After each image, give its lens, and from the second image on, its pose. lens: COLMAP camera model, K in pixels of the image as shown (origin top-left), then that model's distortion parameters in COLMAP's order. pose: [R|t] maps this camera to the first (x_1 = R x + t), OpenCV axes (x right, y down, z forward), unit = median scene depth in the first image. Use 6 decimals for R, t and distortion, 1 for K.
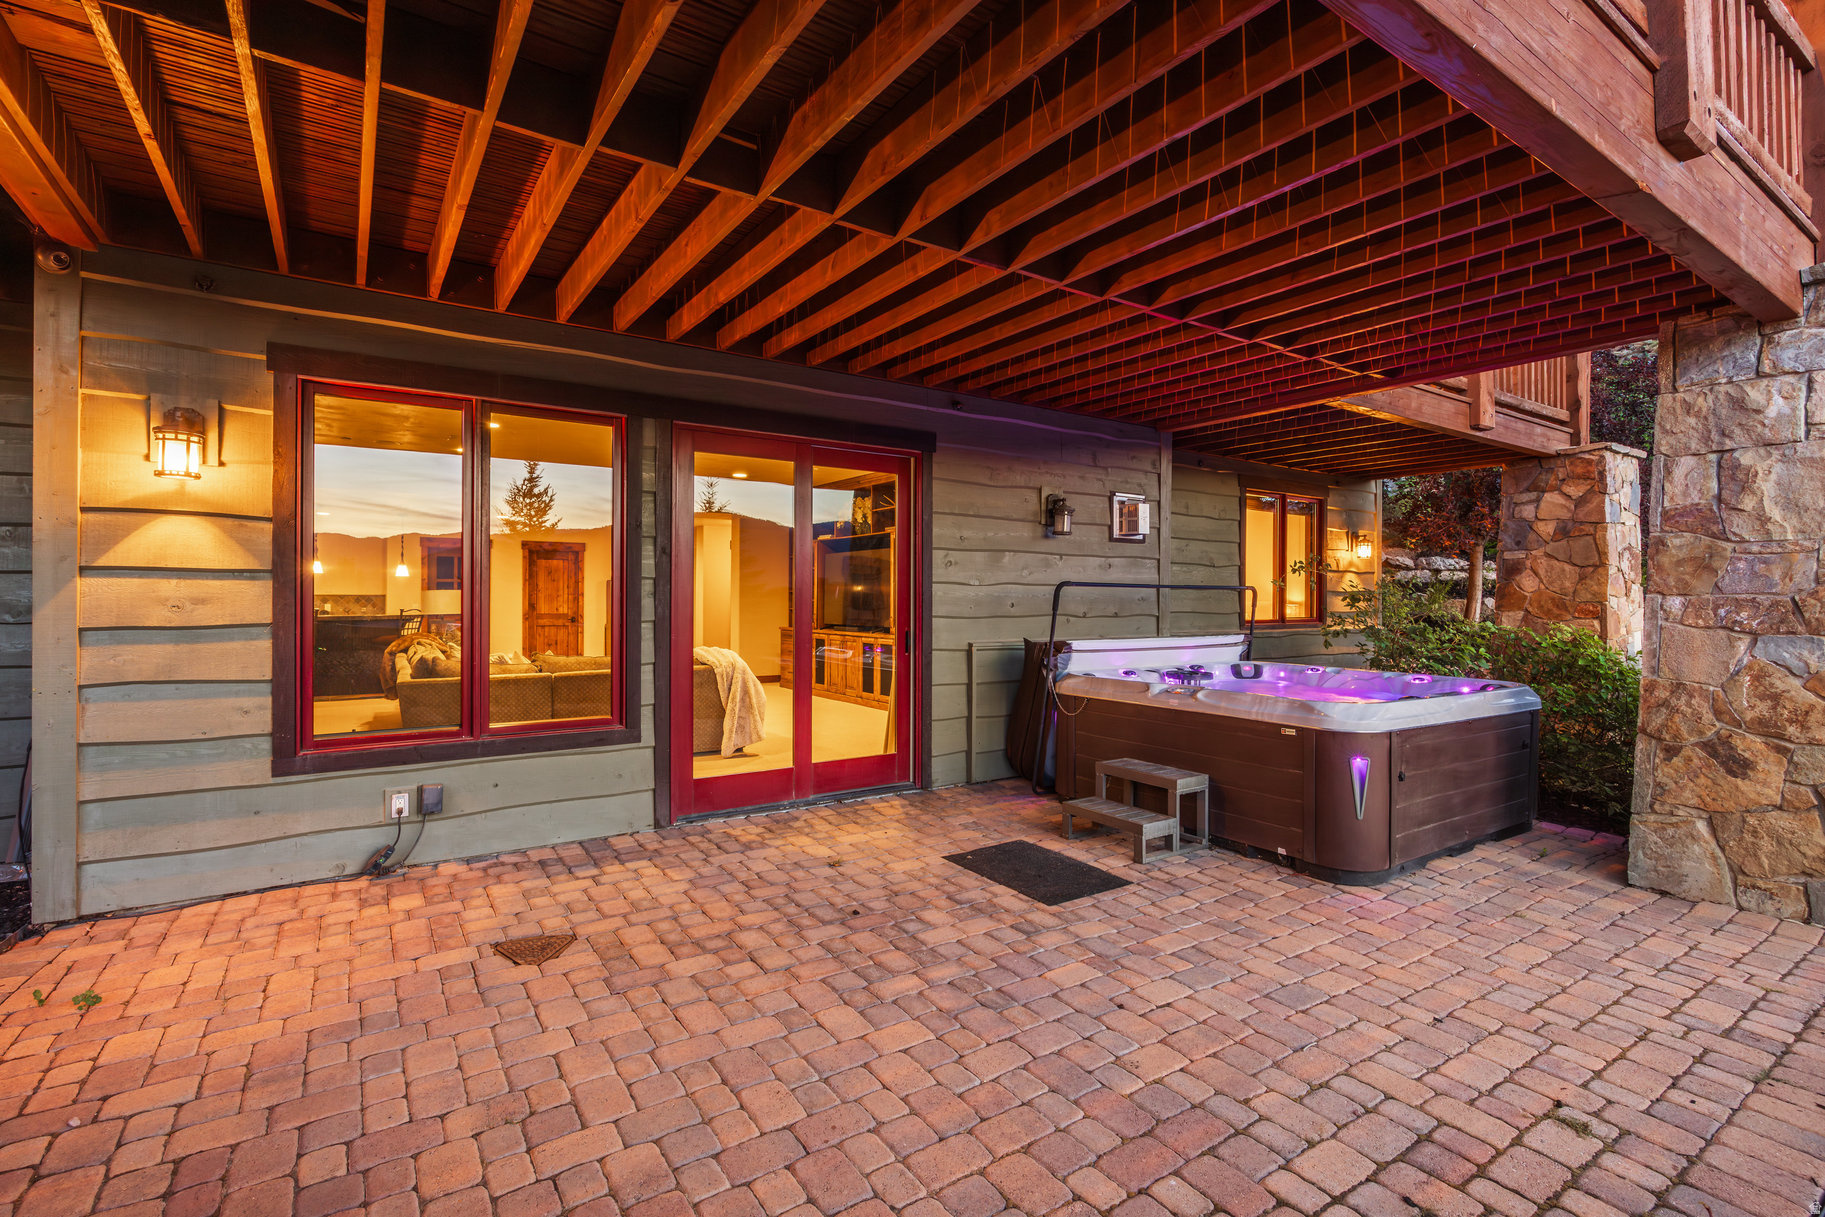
lens RADIAL K [[815.9, 0, 912.5], [0, 815.9, 608.5], [0, 0, 1]] dist [-0.000419, -0.000199]
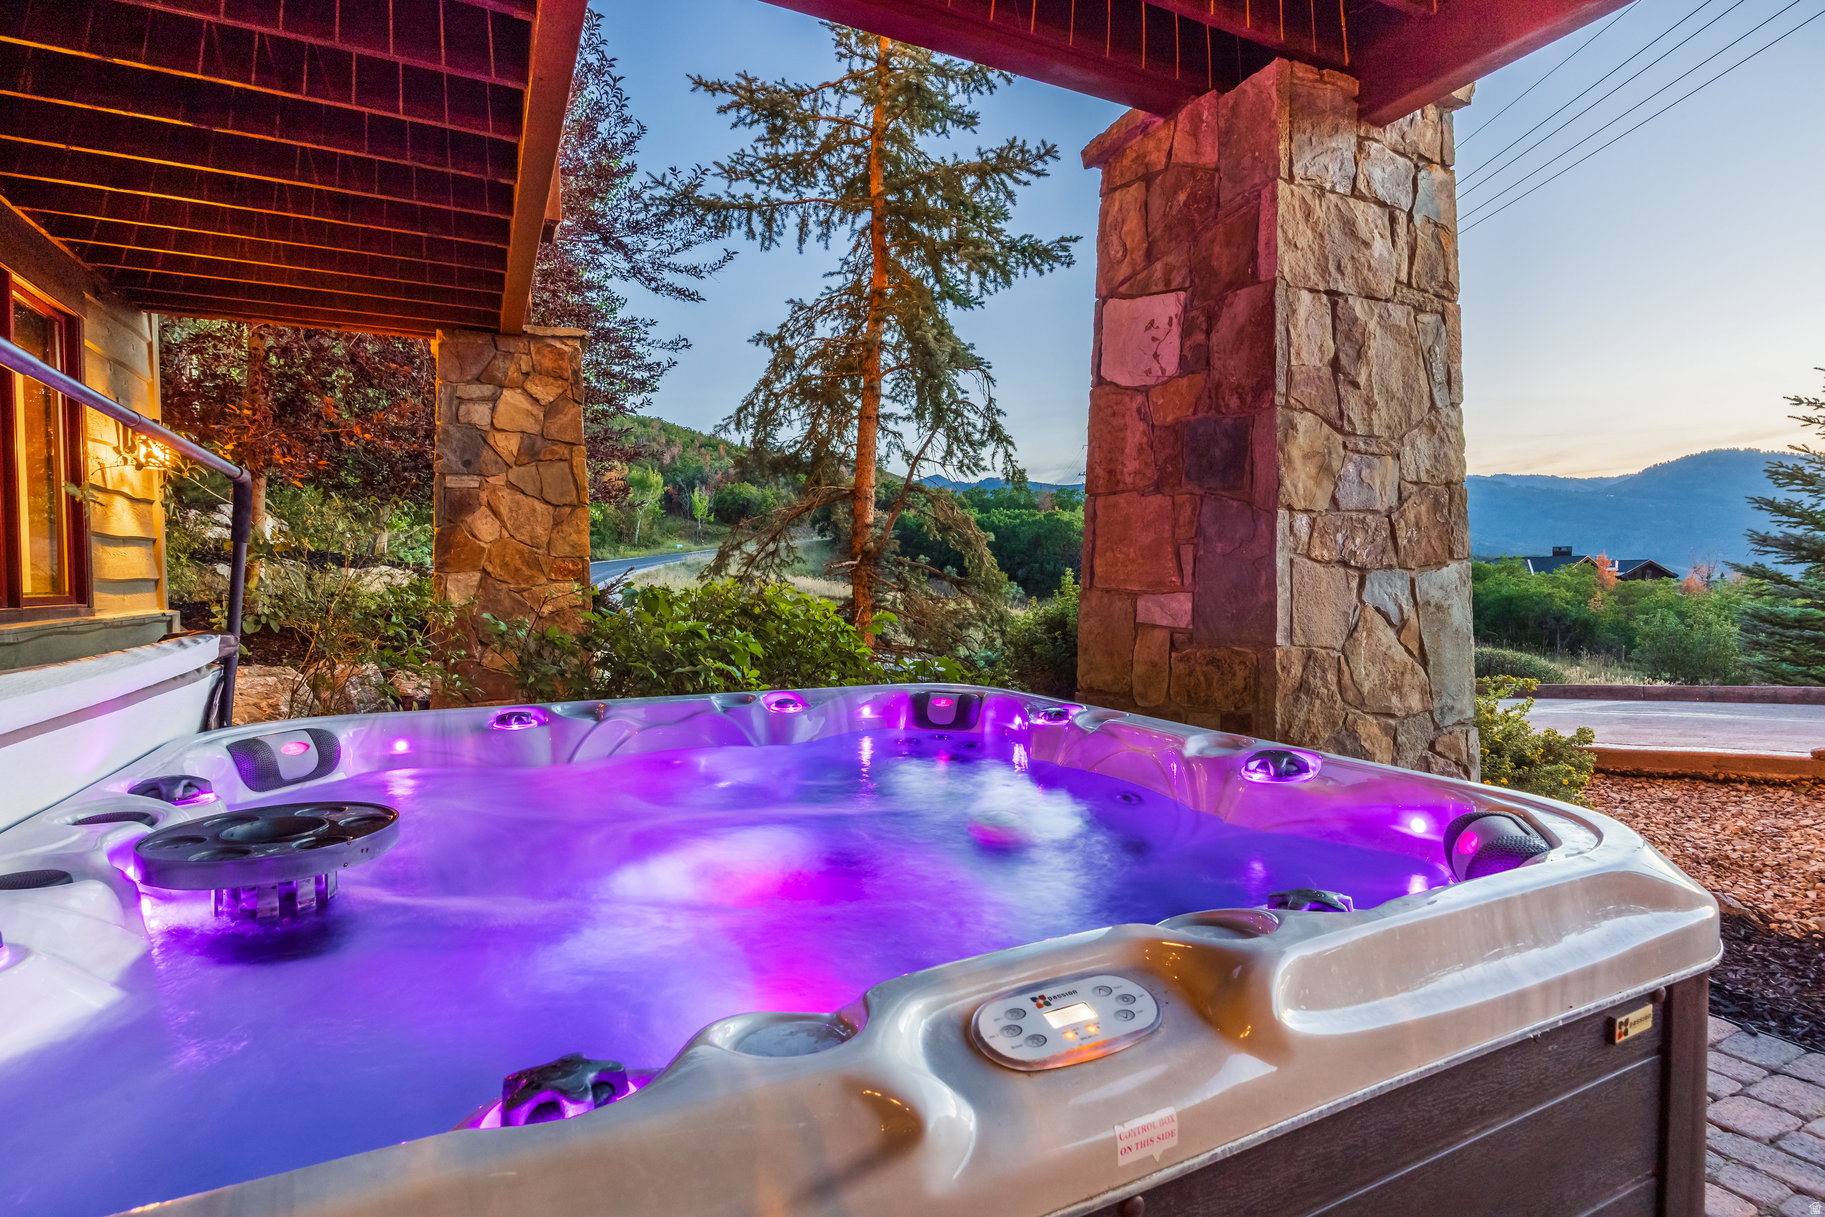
lens RADIAL K [[915.2, 0, 912.5], [0, 915.2, 608.5], [0, 0, 1]] dist [-0.002228, -0.000393]
pose [[0.142029, -0.039131, 0.989089, 0.097129], [0.020499, 0.999120, 0.036584, 0.012780], [-0.989650, 0.015080, 0.142706, 0.584213]]
